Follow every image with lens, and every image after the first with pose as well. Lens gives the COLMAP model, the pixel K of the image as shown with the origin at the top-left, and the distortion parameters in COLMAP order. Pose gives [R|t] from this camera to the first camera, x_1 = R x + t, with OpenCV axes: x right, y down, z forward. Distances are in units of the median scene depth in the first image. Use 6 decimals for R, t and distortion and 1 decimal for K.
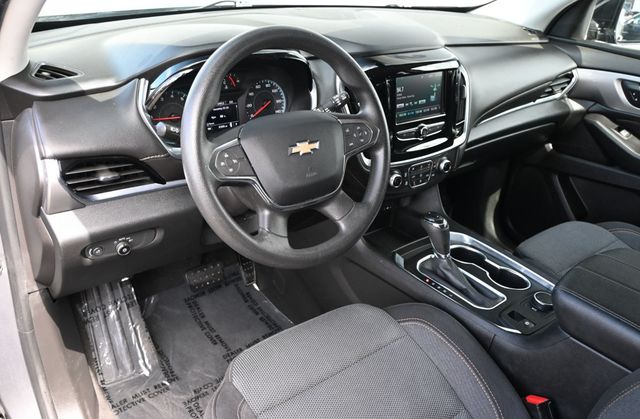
lens RADIAL K [[504.3, 0, 316.8], [0, 504.3, 209.4], [0, 0, 1]] dist [-0.012892, -0.003326]
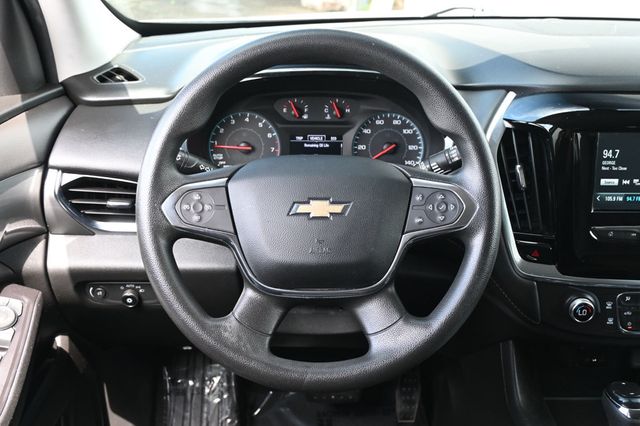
lens RADIAL K [[731.7, 0, 319.6], [0, 731.7, 215.6], [0, 0, 1]] dist [-0.024907, 0.000000]
pose [[0.806142, 0.170895, -0.566507, 0.391232], [-0.244624, 0.967994, -0.056092, -0.045356], [0.538789, 0.183799, 0.822146, 0.165003]]
